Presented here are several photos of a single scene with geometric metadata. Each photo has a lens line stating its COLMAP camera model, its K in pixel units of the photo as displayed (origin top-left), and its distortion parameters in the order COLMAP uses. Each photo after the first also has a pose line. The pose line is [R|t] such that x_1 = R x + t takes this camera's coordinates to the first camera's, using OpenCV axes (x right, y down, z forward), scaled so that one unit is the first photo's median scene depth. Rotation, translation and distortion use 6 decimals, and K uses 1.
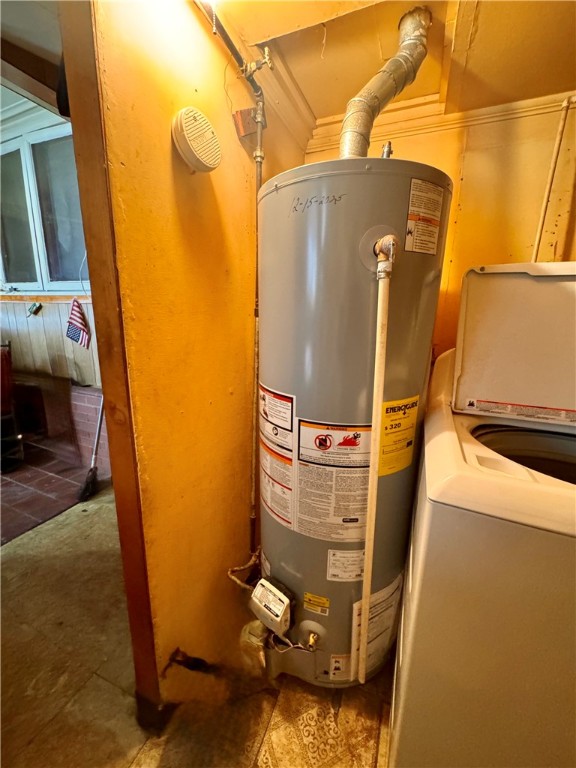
lens RADIAL K [[306.4, 0, 288.0], [0, 306.4, 384.0], [0, 0, 1]] dist [-0.002072, 0.000173]
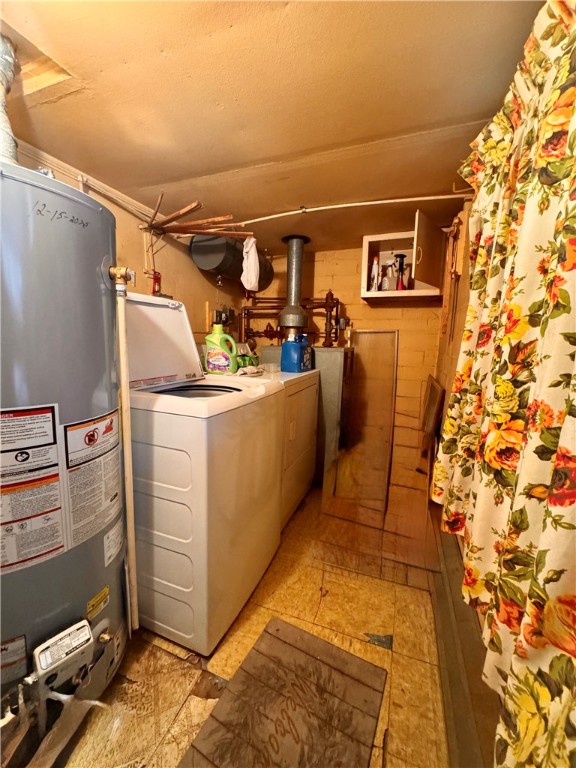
lens RADIAL K [[306.4, 0, 288.0], [0, 306.4, 384.0], [0, 0, 1]] dist [-0.002072, 0.000173]
pose [[-0.026028, -0.170960, 0.984934, -0.896664], [0.188119, 0.966827, 0.172788, -0.047185], [-0.981801, 0.189782, 0.006996, 0.264866]]
